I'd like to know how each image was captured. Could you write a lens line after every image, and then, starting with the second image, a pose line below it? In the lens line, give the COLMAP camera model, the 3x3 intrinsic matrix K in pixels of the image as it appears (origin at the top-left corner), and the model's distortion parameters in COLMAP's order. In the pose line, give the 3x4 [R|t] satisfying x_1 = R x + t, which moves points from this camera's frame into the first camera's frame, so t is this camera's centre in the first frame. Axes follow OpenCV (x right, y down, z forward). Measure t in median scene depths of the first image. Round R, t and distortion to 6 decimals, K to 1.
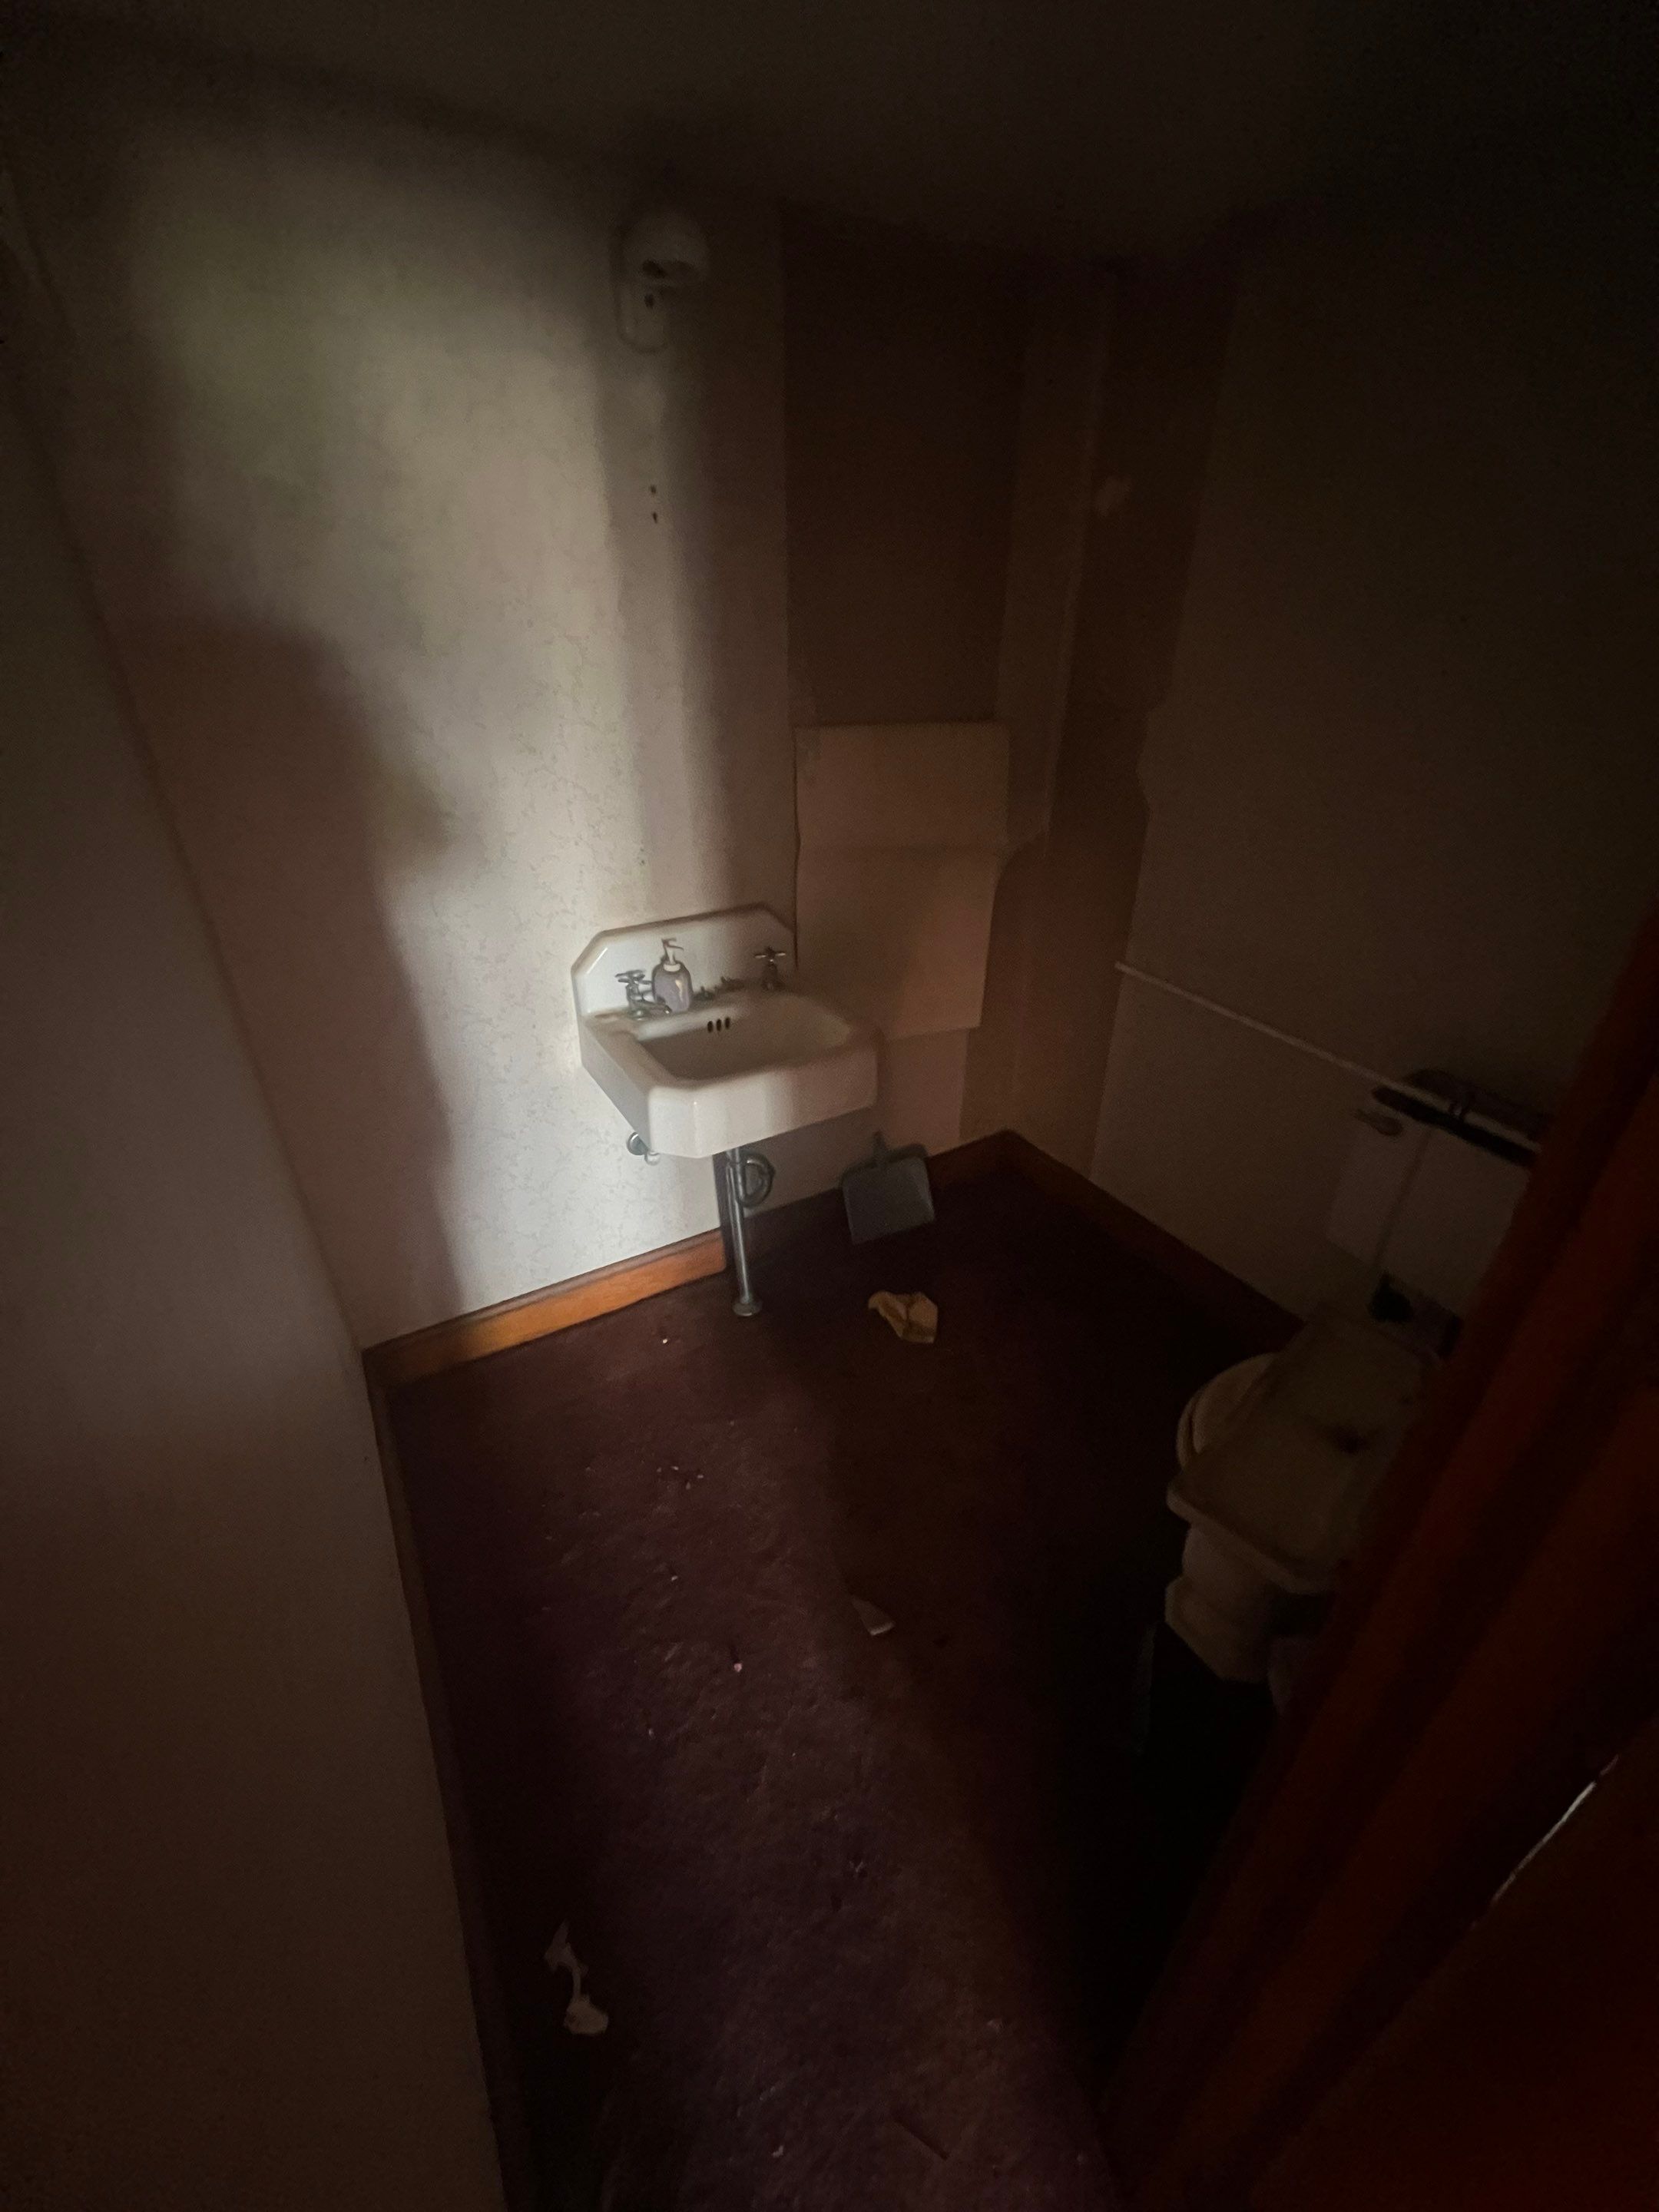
lens RADIAL K [[879.1, 0, 834.4], [0, 879.1, 1102.5], [0, 0, 1]] dist [-0.002826, 0.000267]
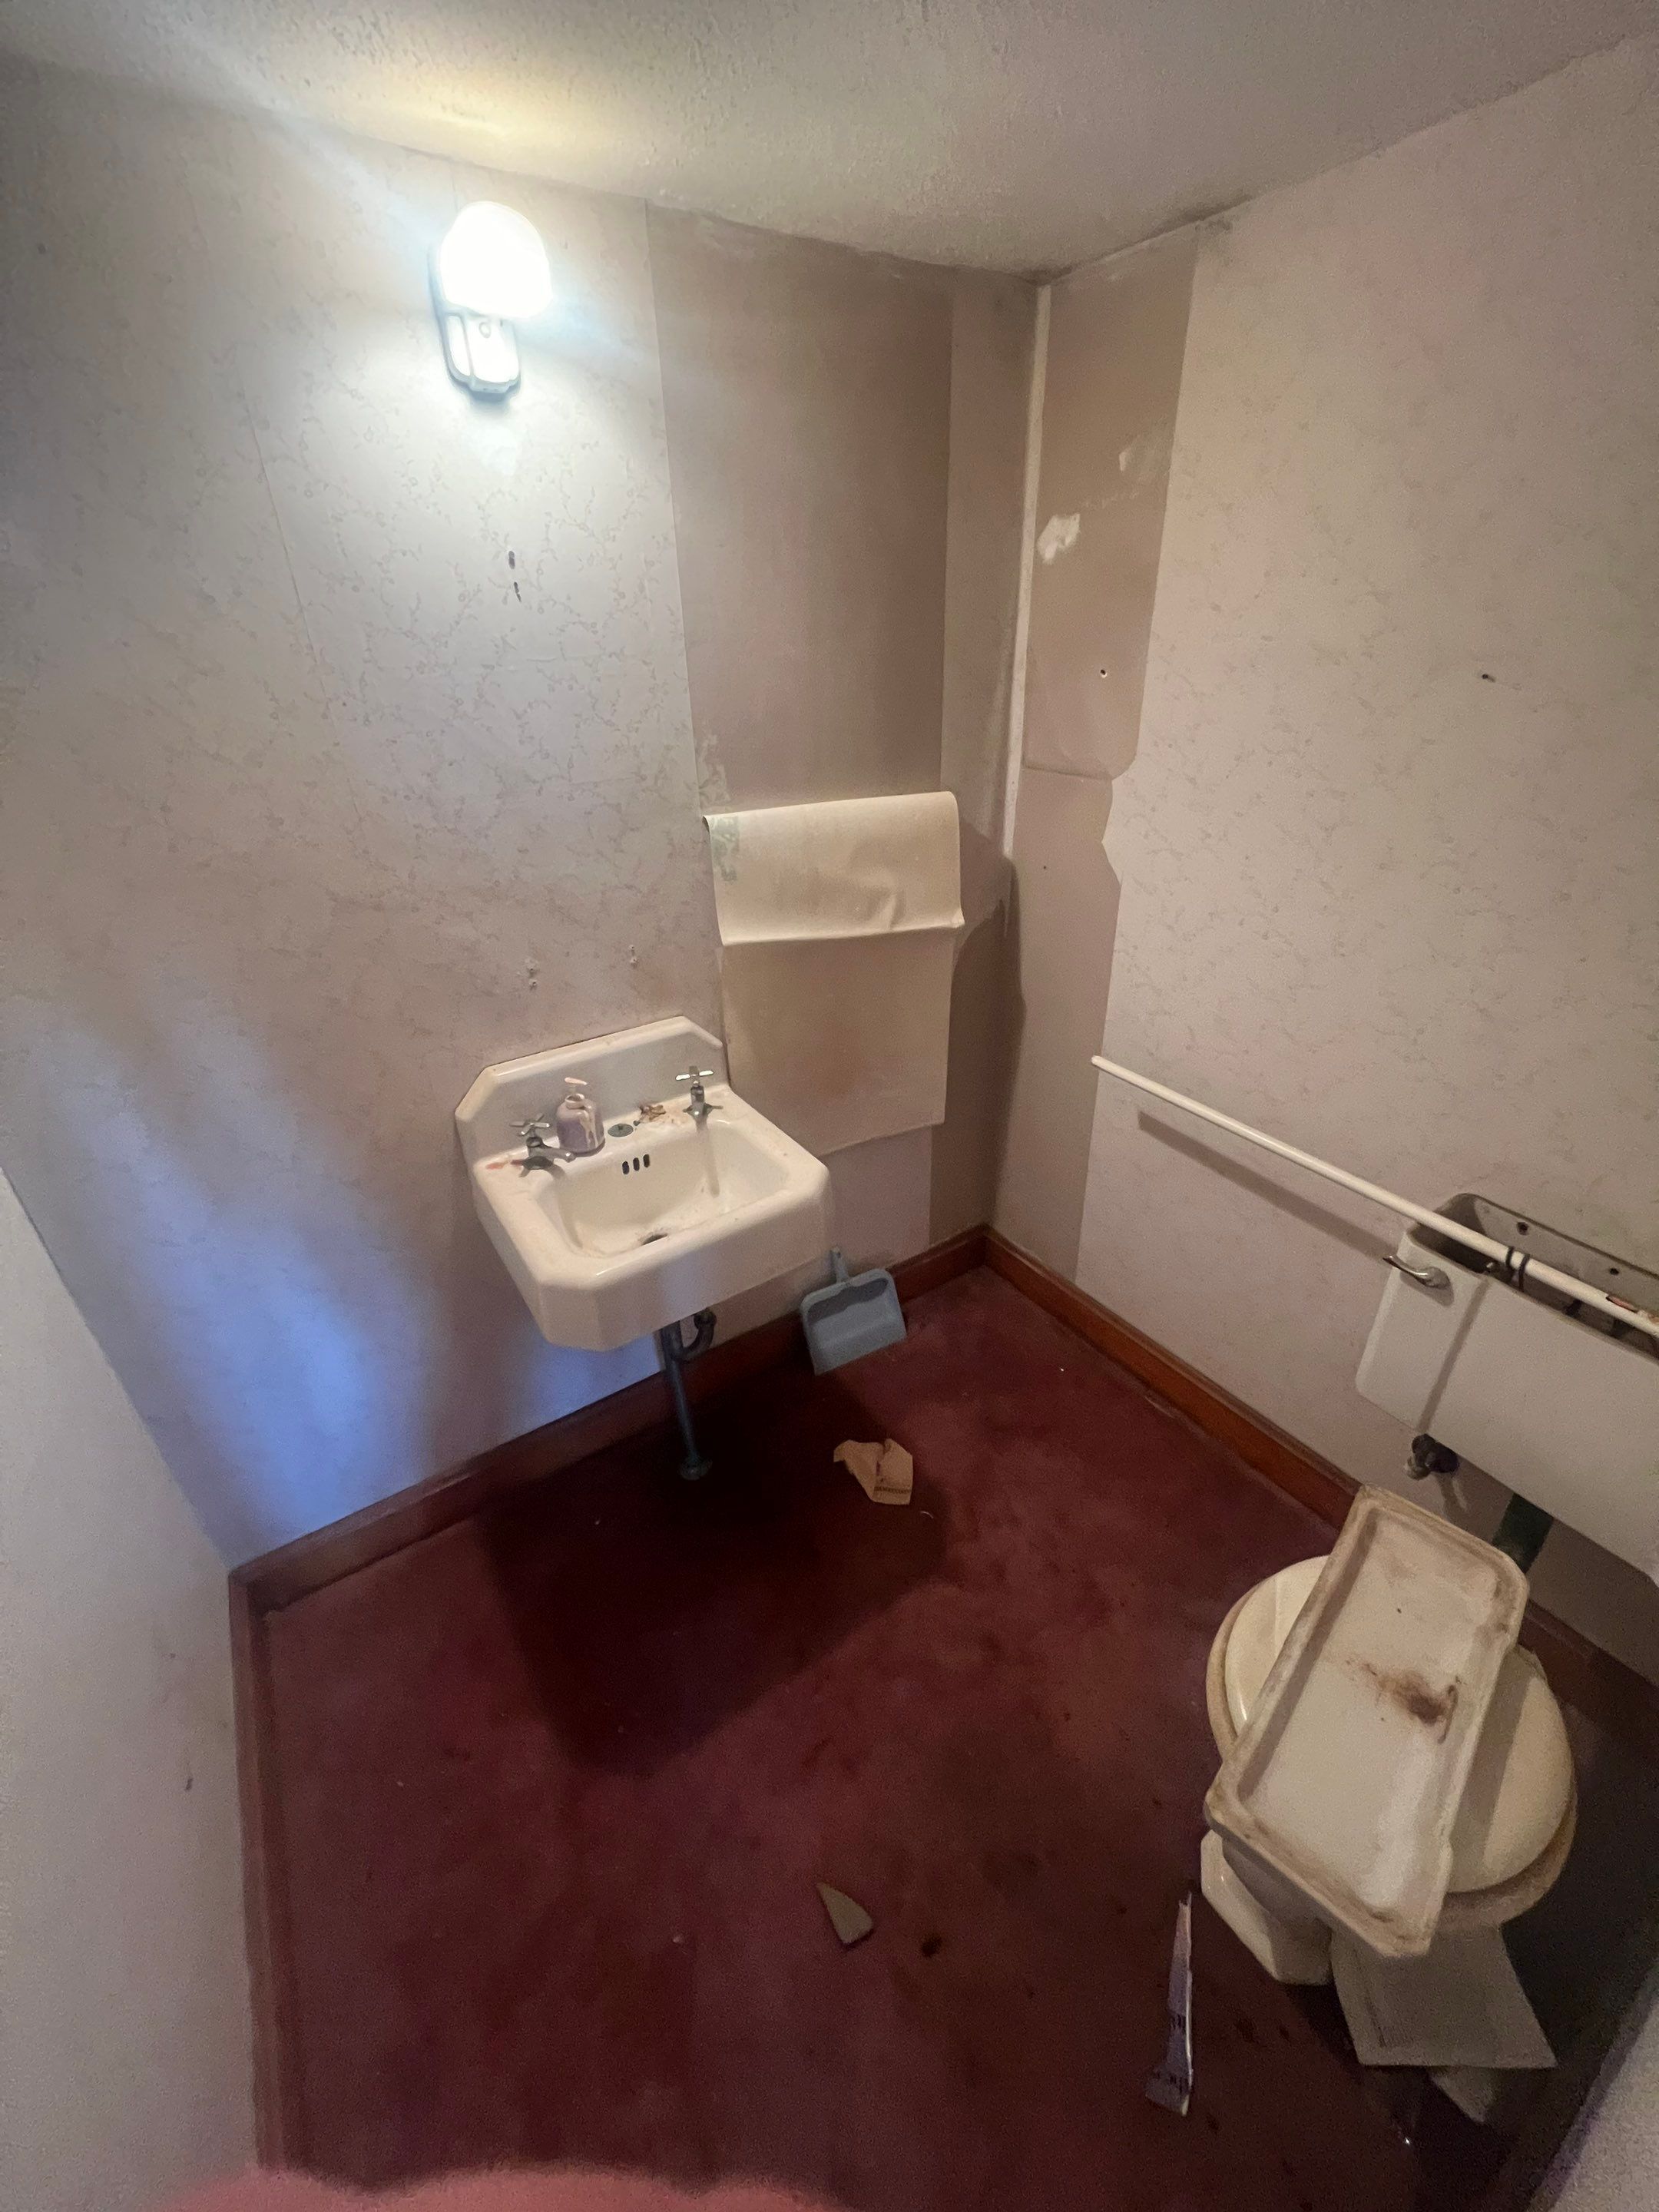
lens RADIAL K [[879.1, 0, 834.4], [0, 879.1, 1102.5], [0, 0, 1]] dist [-0.002826, 0.000267]
pose [[0.998483, -0.048165, 0.026668, 0.042508], [0.048817, 0.998511, -0.024354, -0.126746], [-0.025455, 0.025619, 0.999348, 0.152826]]
